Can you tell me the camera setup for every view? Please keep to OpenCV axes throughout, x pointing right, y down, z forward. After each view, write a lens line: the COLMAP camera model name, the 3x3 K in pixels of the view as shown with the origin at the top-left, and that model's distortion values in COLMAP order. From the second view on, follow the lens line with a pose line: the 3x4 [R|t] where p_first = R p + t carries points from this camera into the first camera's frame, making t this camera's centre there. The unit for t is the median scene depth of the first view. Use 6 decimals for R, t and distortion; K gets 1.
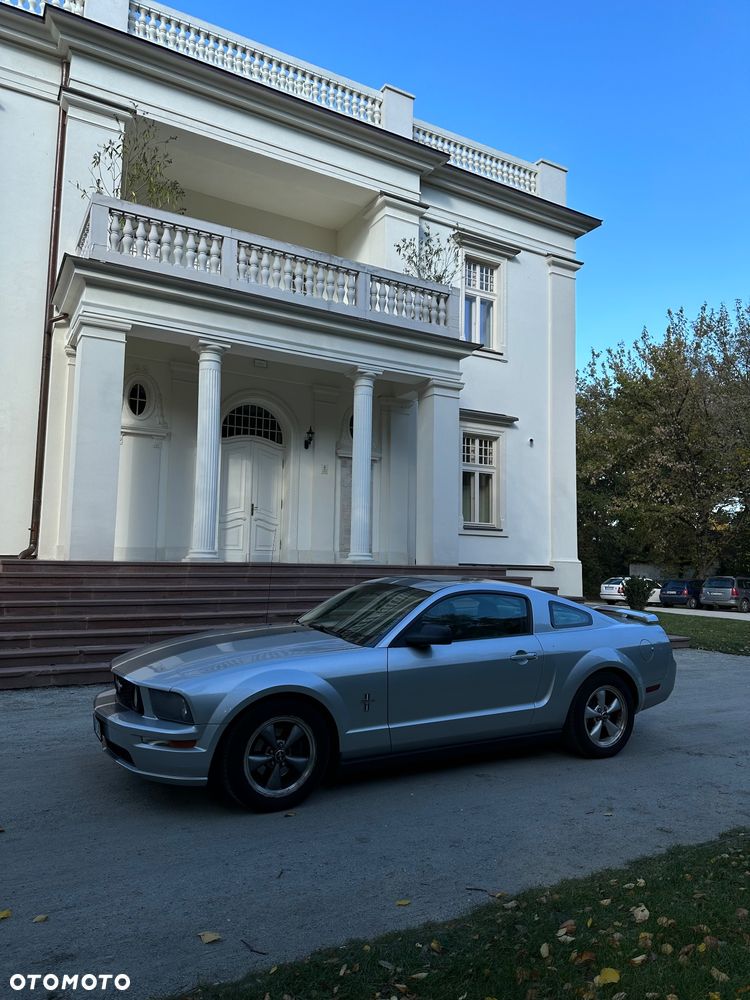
lens RADIAL K [[692.5, 0, 380.8], [0, 692.5, 498.3], [0, 0, 1]] dist [0.116518, -0.198470]
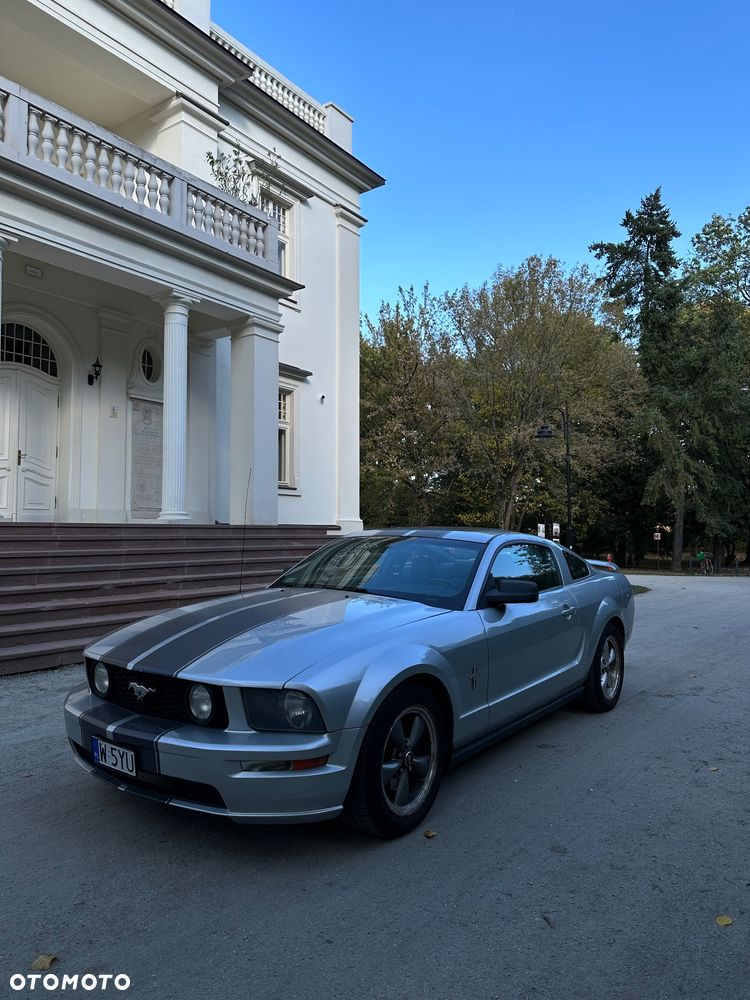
lens RADIAL K [[692.5, 0, 380.8], [0, 692.5, 498.3], [0, 0, 1]] dist [0.116518, -0.198470]
pose [[0.910822, 0.005385, 0.412764, -0.137091], [-0.025639, 0.998722, 0.043546, 0.016840], [-0.412002, -0.050245, 0.909797, 0.099866]]
